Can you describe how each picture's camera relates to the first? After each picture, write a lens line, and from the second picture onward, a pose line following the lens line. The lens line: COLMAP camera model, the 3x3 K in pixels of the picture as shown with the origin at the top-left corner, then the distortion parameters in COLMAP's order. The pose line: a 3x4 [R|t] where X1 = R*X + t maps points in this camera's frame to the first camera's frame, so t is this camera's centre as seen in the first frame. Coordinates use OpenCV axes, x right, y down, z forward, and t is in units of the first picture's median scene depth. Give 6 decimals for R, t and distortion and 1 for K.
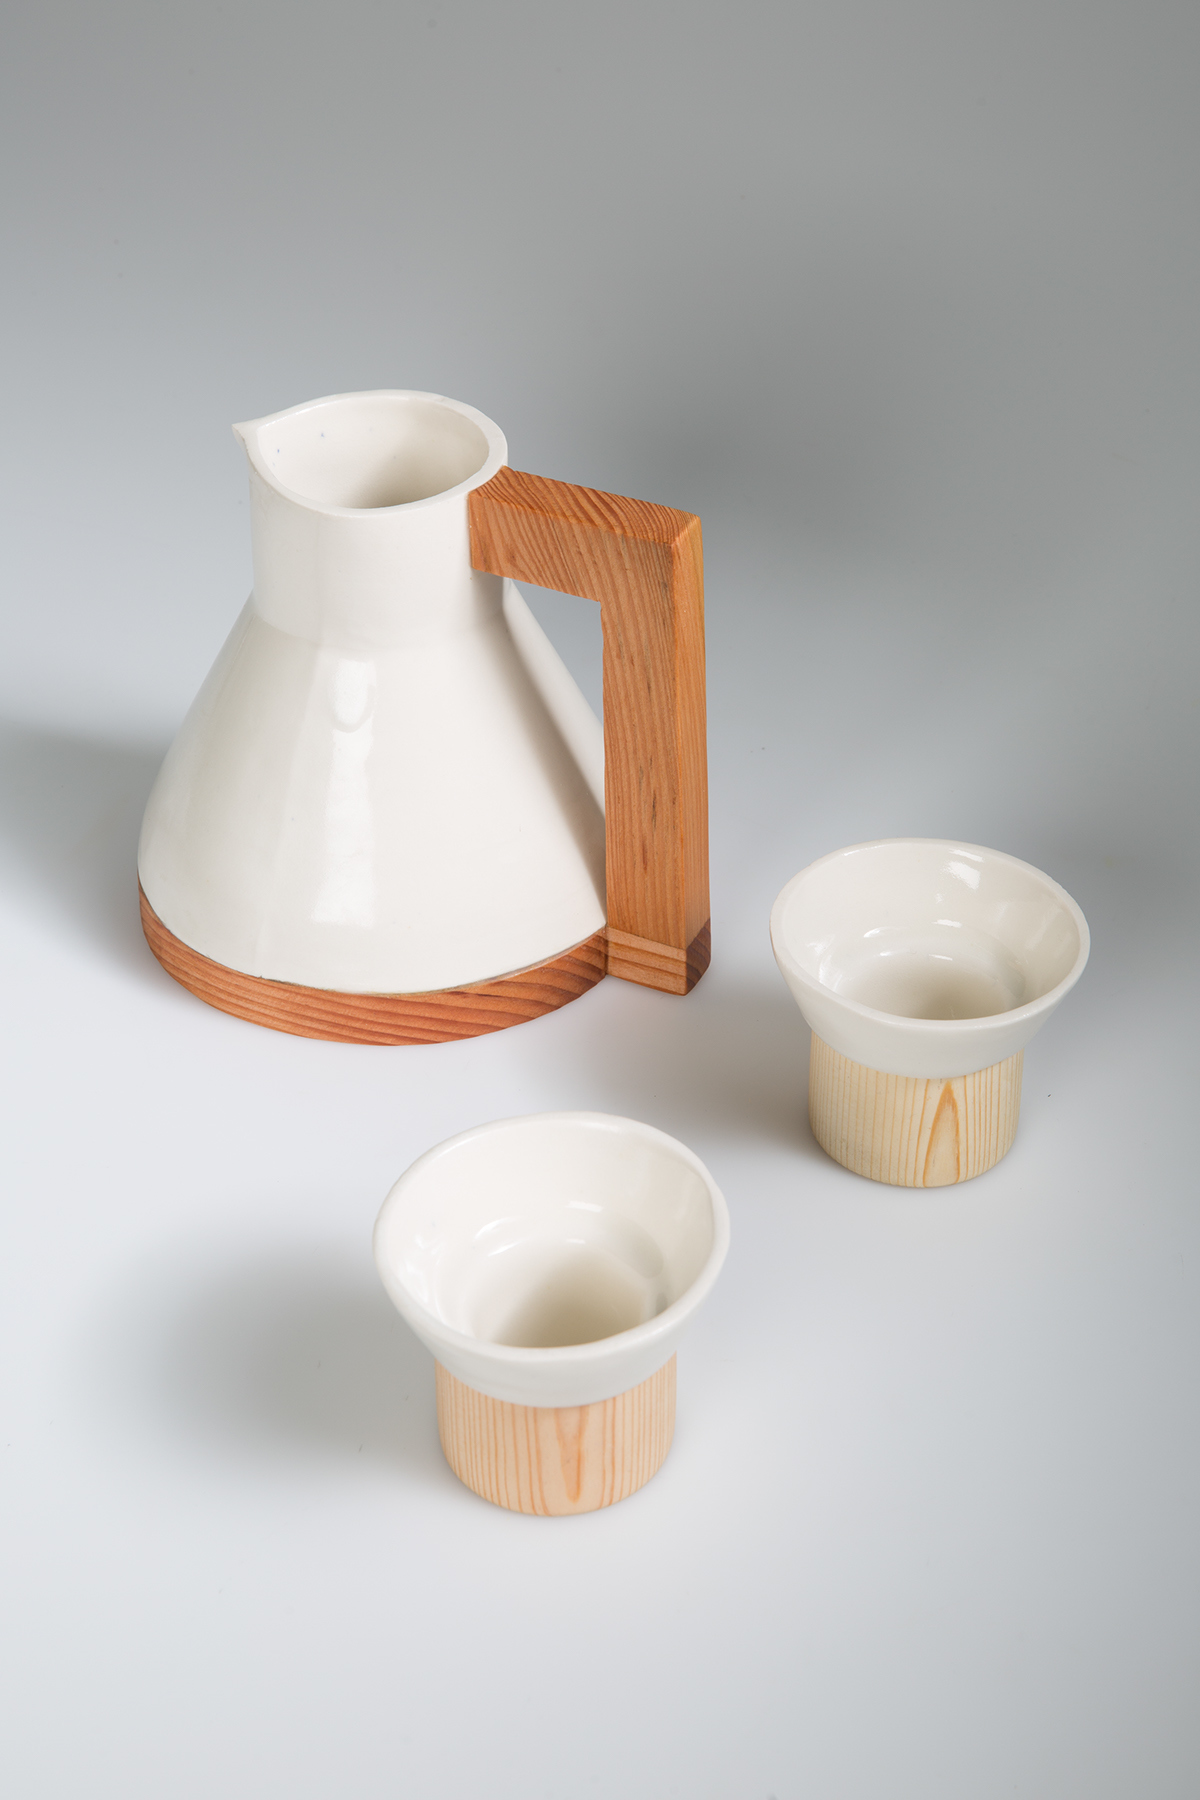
lens RADIAL K [[3450.9, 0, 600.0], [0, 3450.9, 900.0], [0, 0, 1]] dist [-0.045740, -0.059779]
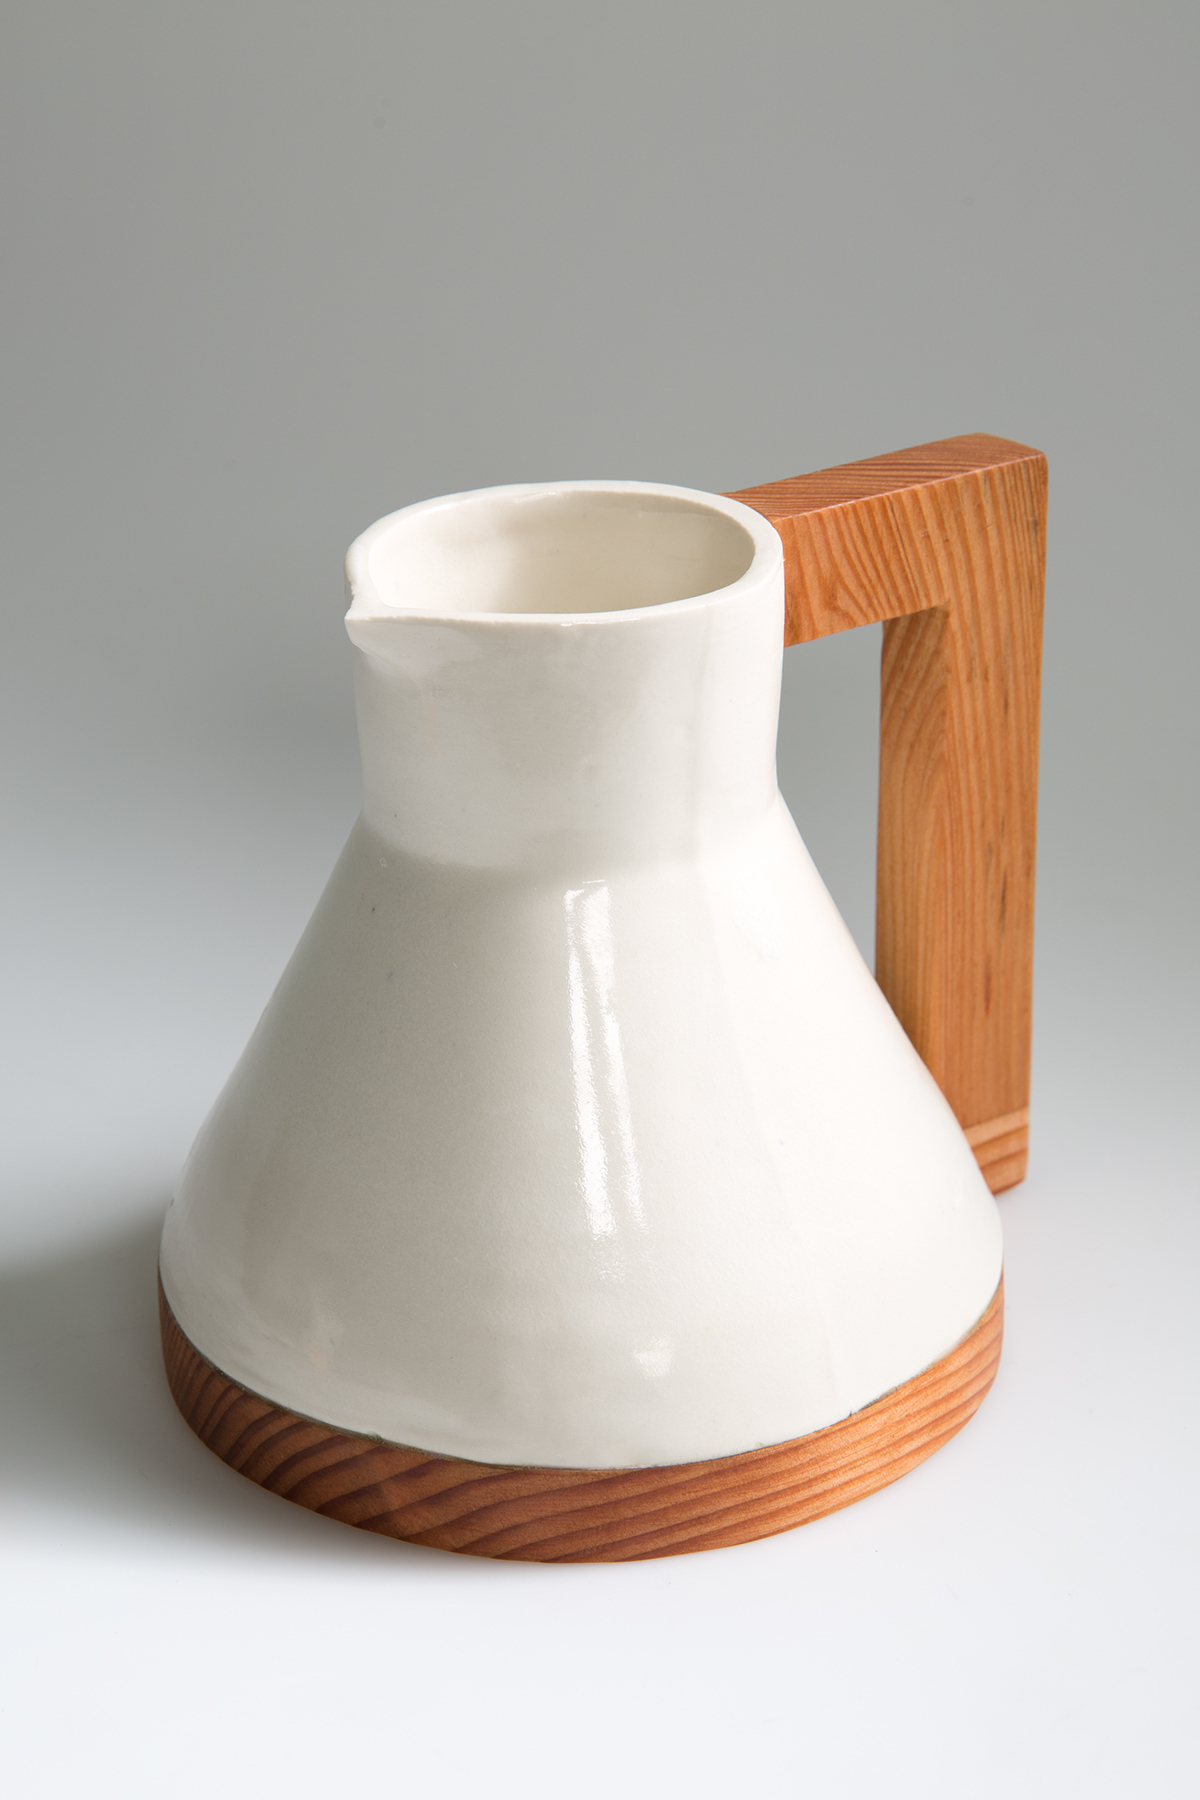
lens RADIAL K [[3597.2, 0, 600.0], [0, 3597.2, 900.0], [0, 0, 1]] dist [0.002887, -0.041360]
pose [[0.452699, -0.362186, 0.814791, -0.607786], [0.530621, 0.843800, 0.080266, -0.128054], [-0.716592, 0.396009, 0.574171, 0.668929]]
